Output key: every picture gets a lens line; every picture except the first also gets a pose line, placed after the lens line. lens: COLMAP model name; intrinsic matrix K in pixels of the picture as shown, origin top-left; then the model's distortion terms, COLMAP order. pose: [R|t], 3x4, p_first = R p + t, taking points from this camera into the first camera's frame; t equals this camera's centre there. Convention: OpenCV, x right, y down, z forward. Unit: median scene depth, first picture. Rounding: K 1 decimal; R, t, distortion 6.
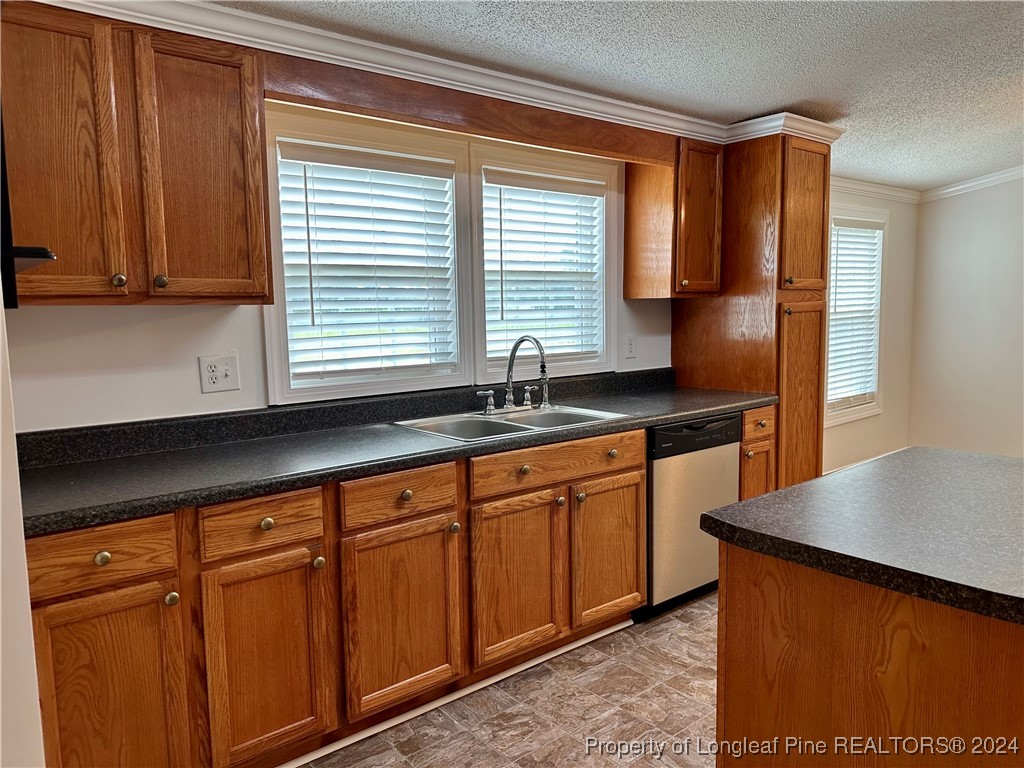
lens RADIAL K [[718.2, 0, 512.0], [0, 718.2, 384.0], [0, 0, 1]] dist [0.124495, -0.172376]
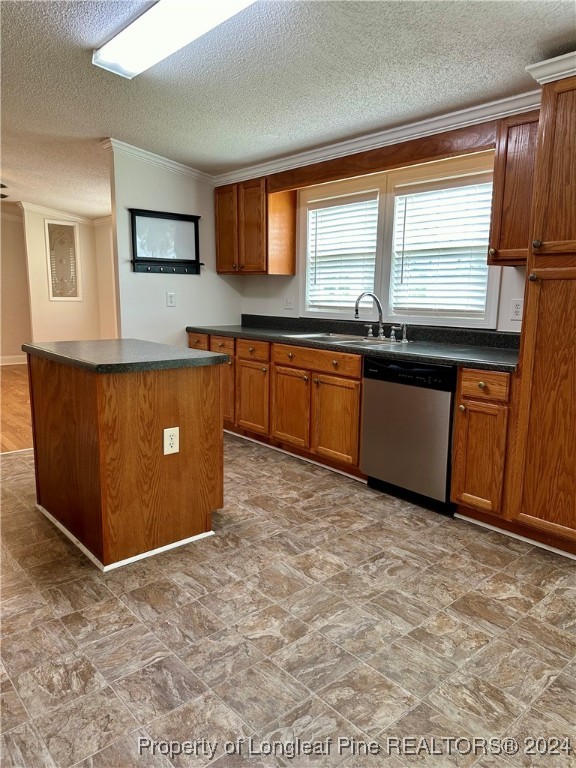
lens RADIAL K [[538.6, 0, 288.0], [0, 538.6, 384.0], [0, 0, 1]] dist [0.124495, -0.172376]
pose [[0.024006, 0.189393, -0.981608, 1.267453], [-0.118604, 0.975496, 0.185313, -0.069267], [0.992651, 0.111973, 0.045881, 0.774249]]
